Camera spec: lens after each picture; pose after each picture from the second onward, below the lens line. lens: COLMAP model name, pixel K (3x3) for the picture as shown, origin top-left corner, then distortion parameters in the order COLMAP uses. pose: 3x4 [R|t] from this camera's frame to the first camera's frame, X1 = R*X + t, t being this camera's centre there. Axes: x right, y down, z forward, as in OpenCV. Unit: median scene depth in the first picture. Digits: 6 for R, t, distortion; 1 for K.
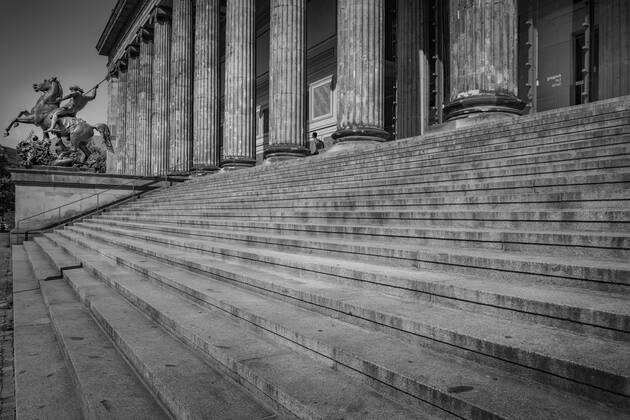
lens RADIAL K [[581.8, 0, 315.0], [0, 581.8, 210.0], [0, 0, 1]] dist [-0.020325, -0.001836]
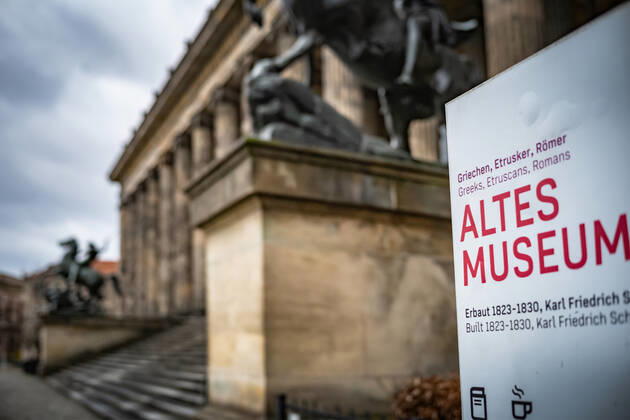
lens RADIAL K [[935.2, 0, 315.0], [0, 935.2, 210.0], [0, 0, 1]] dist [-0.014589, 0.033379]
pose [[0.993190, -0.017501, -0.115180, 0.201243], [0.000901, 0.989776, -0.142626, -0.006948], [0.116498, 0.141551, 0.983052, -0.648600]]
